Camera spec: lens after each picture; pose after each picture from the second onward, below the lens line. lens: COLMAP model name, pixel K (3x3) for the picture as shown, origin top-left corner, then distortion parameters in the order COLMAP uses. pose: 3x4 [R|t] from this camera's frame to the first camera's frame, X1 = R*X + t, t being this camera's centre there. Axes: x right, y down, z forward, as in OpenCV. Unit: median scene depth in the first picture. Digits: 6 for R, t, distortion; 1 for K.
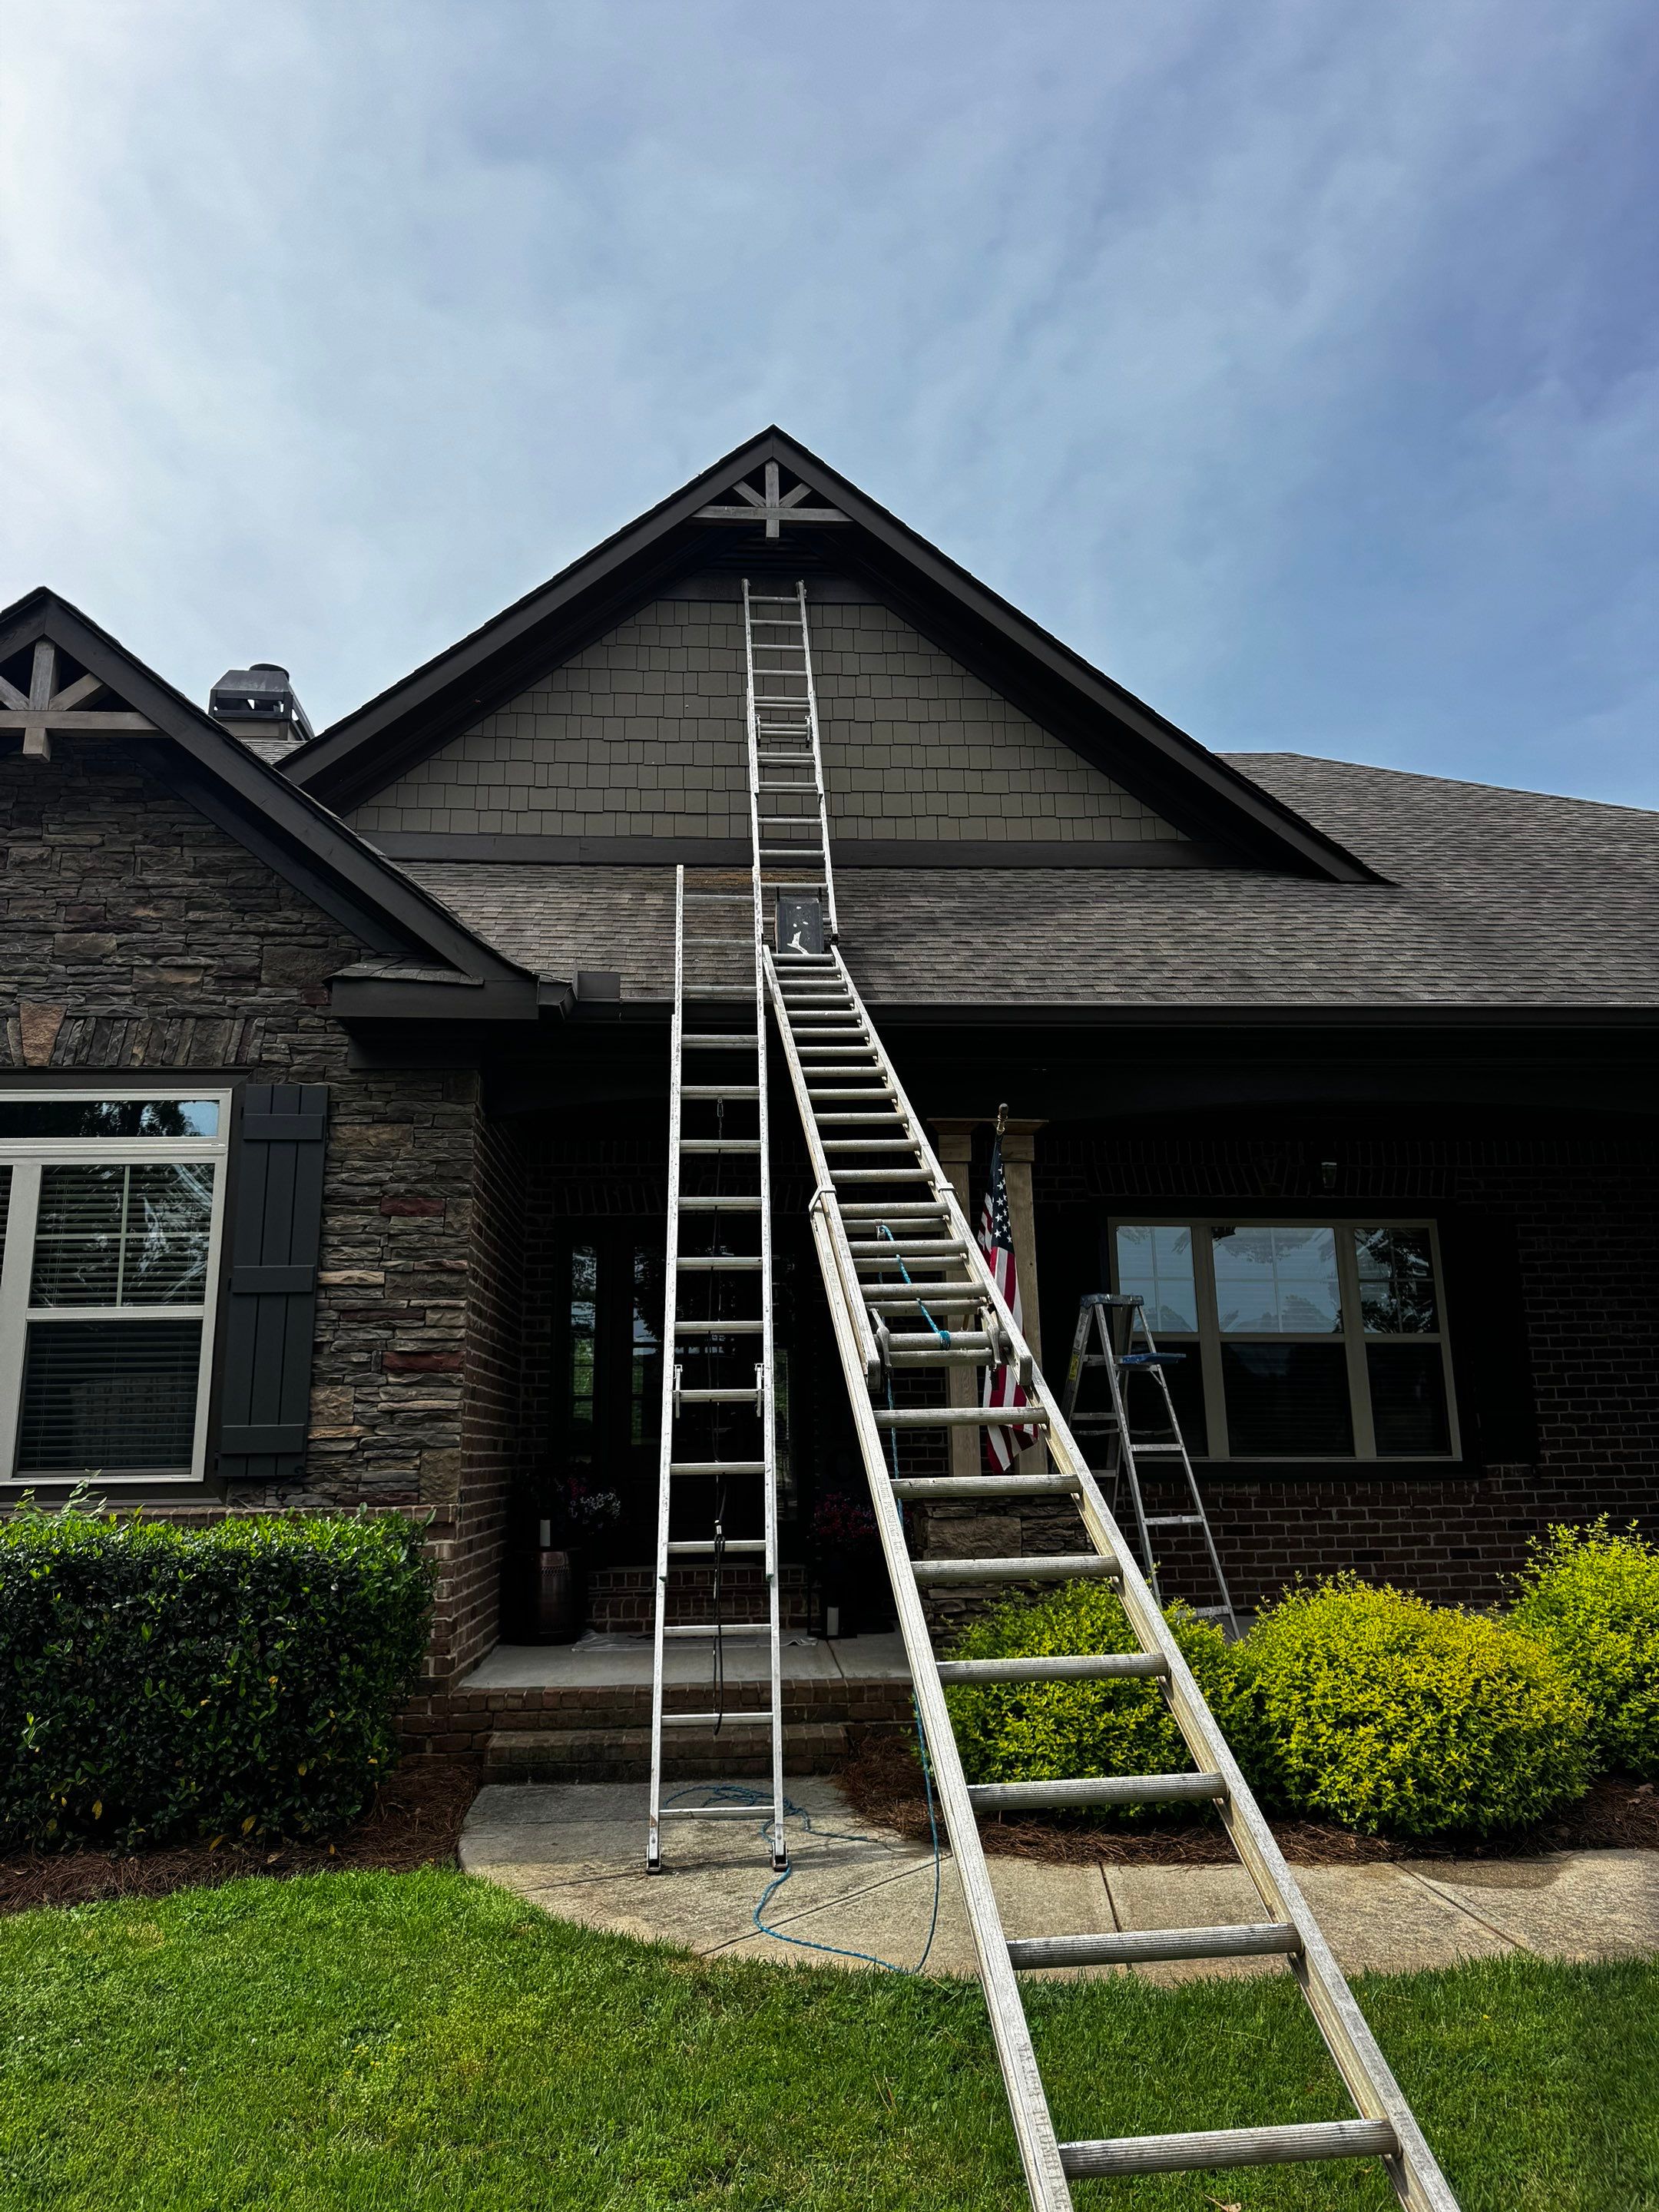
lens RADIAL K [[1575.3, 0, 858.3], [0, 1575.3, 1067.3], [0, 0, 1]] dist [0.033085, -0.045389]
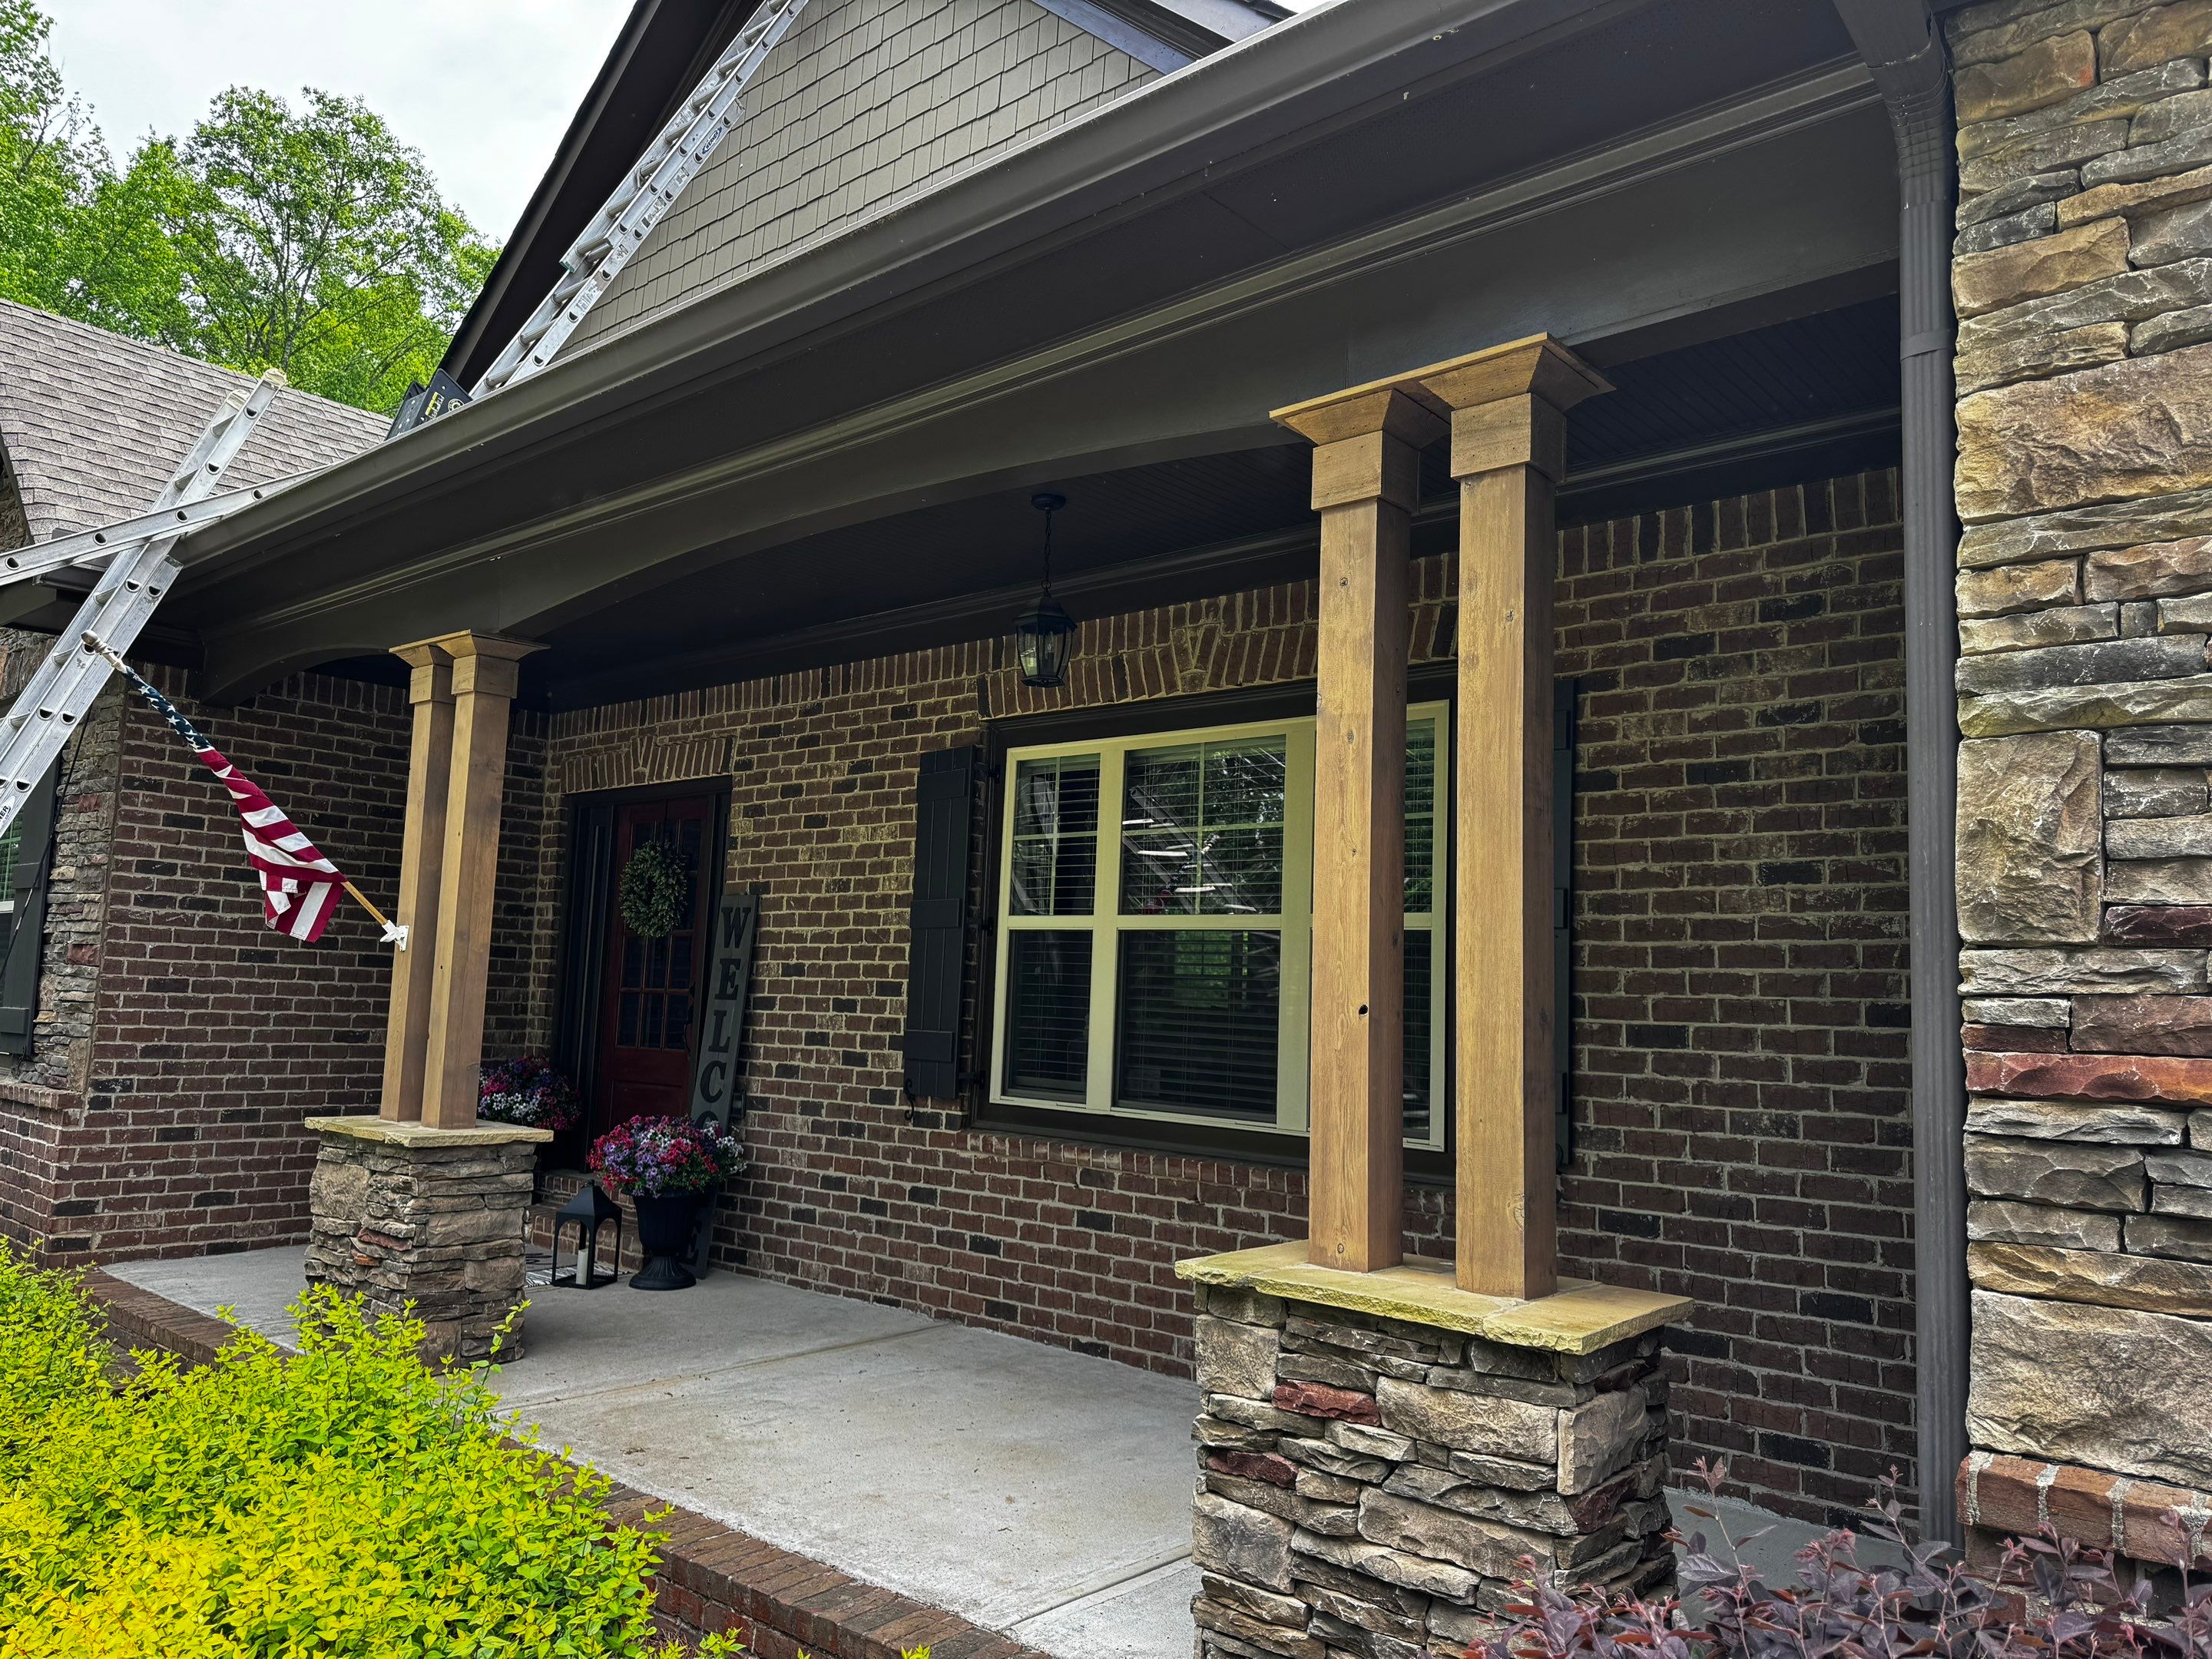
lens RADIAL K [[1550.9, 0, 1092.7], [0, 1550.9, 830.2], [0, 0, 1]] dist [0.069672, -0.083343]
pose [[0.693888, -0.043015, -0.718797, 0.692246], [0.127787, 0.989726, 0.064131, 0.095374], [0.708654, -0.136352, 0.692256, 0.580791]]
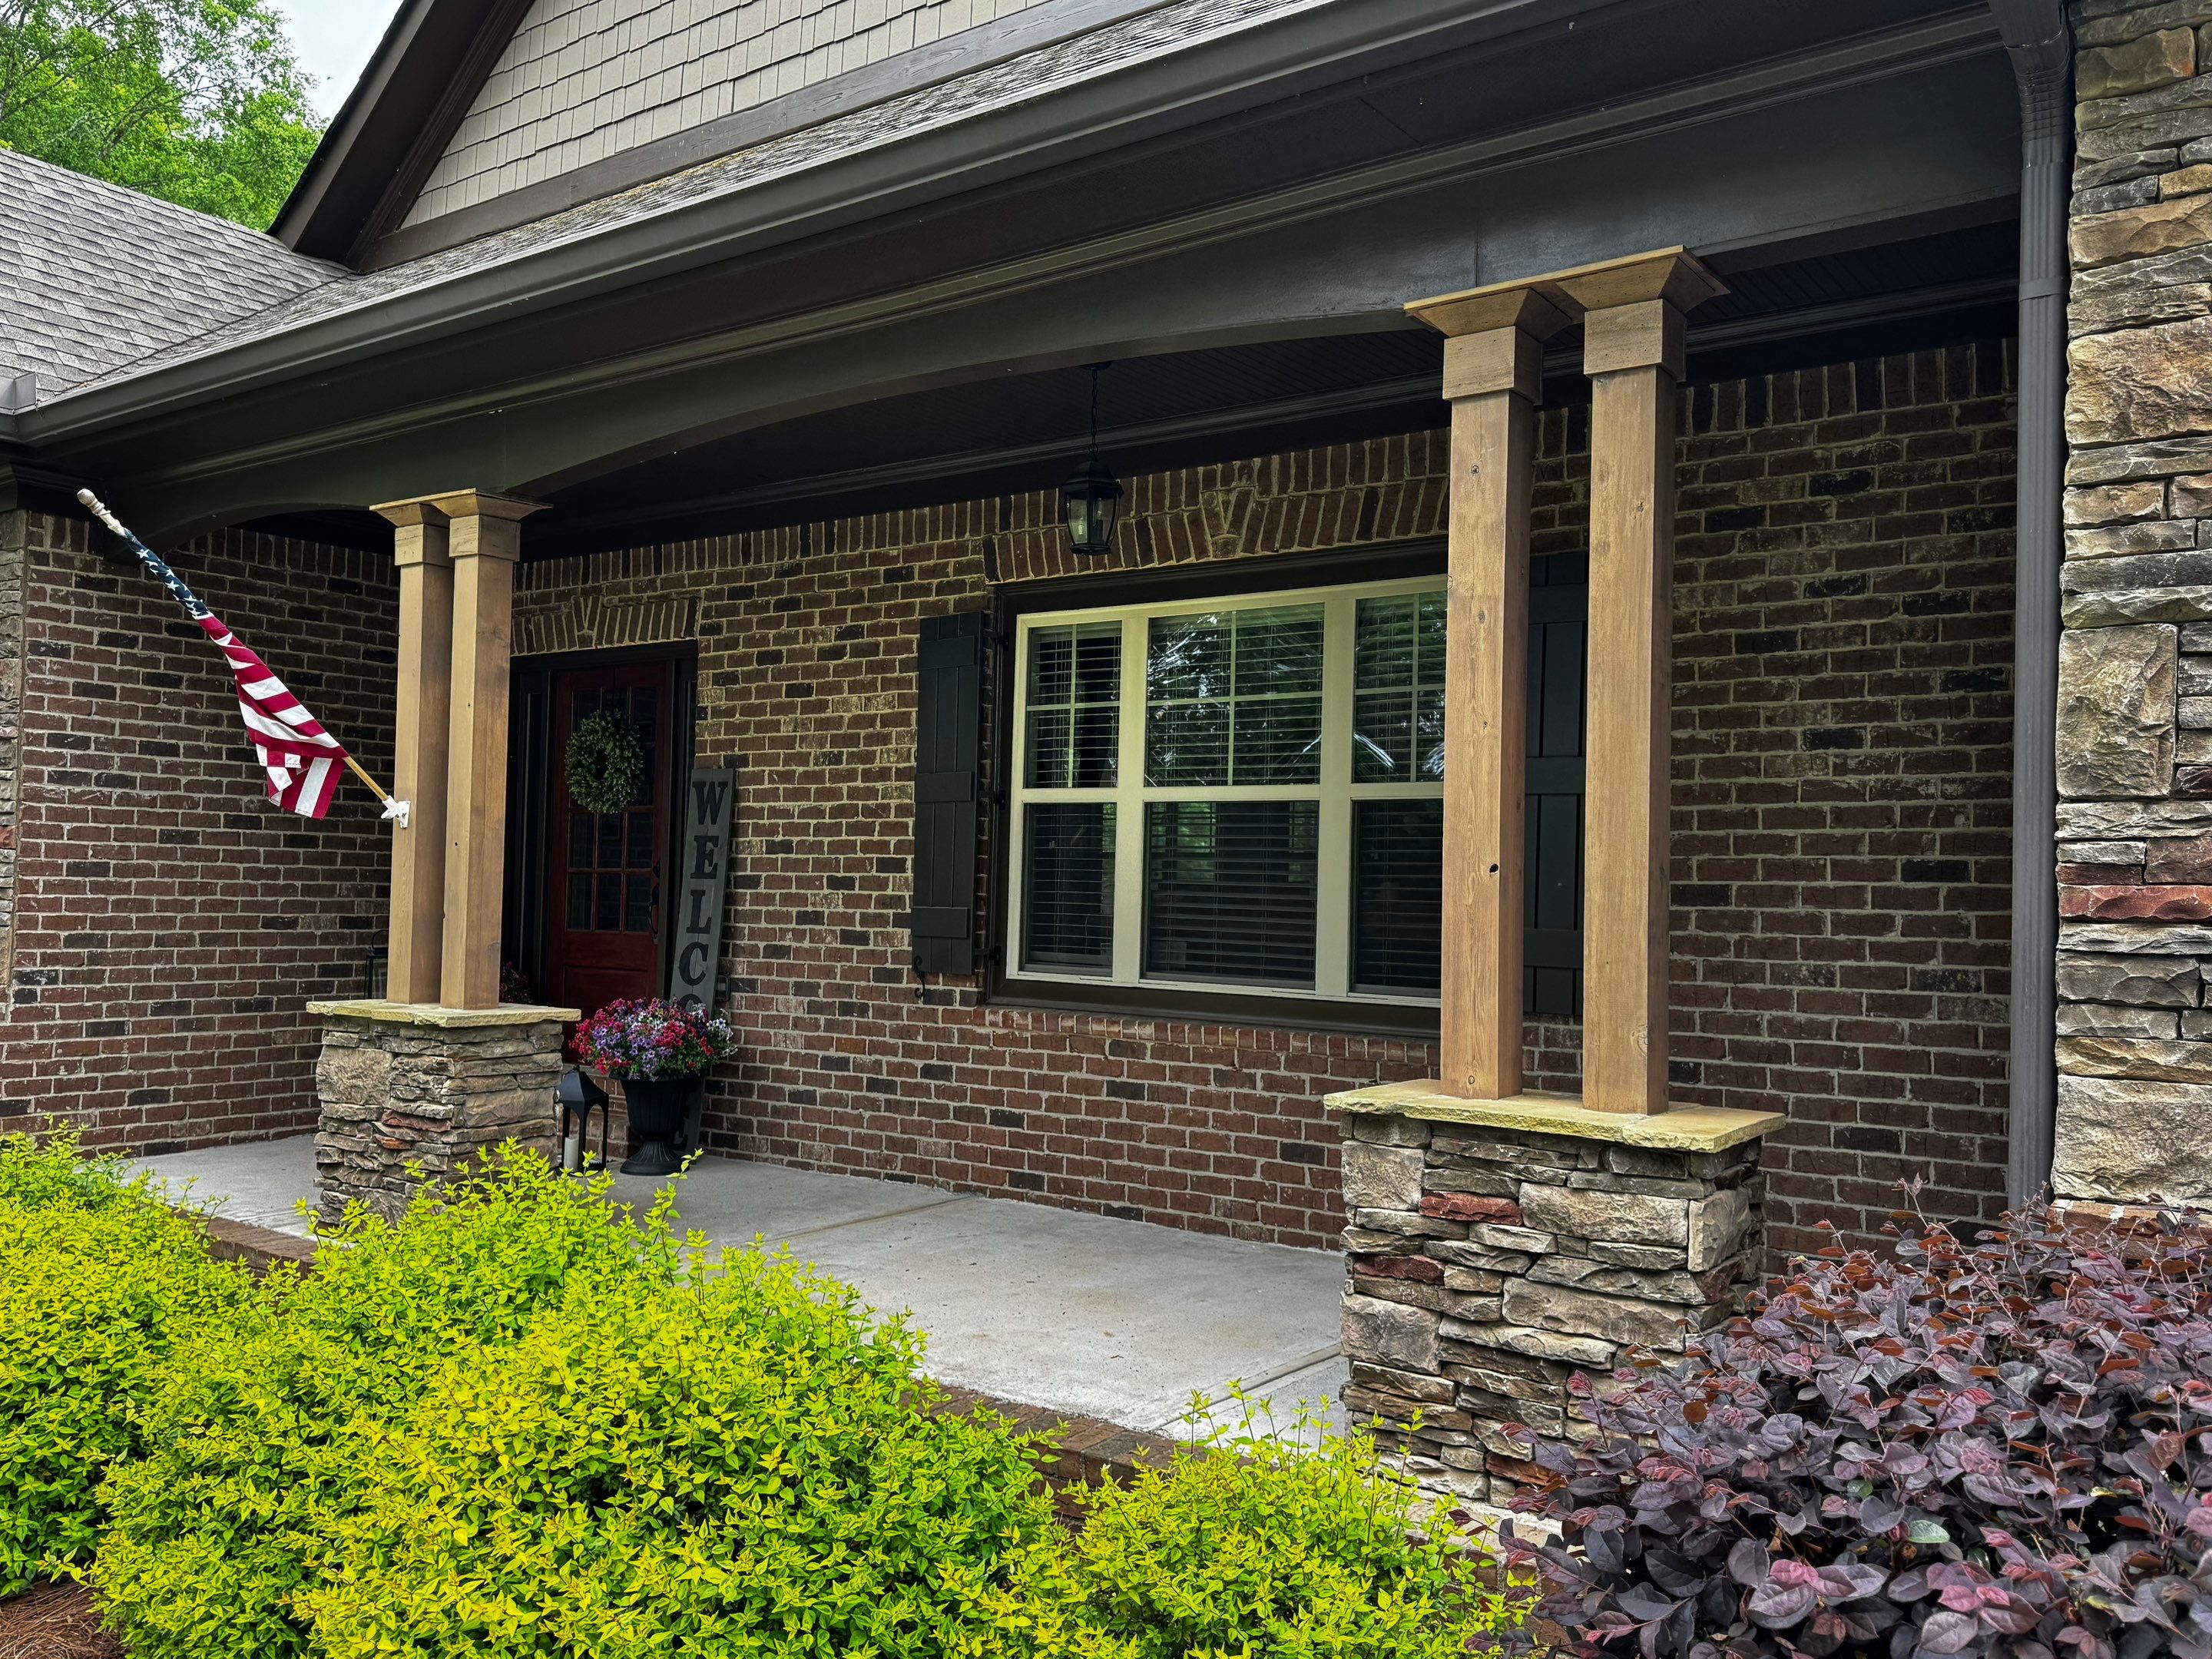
lens RADIAL K [[1770.6, 0, 1090.8], [0, 1770.6, 837.3], [0, 0, 1]] dist [0.083521, -0.105597]
pose [[0.751242, 0.008374, -0.659974, 0.696605], [0.125764, 0.979784, 0.155588, 0.078103], [0.647934, -0.199885, 0.735001, 0.479553]]
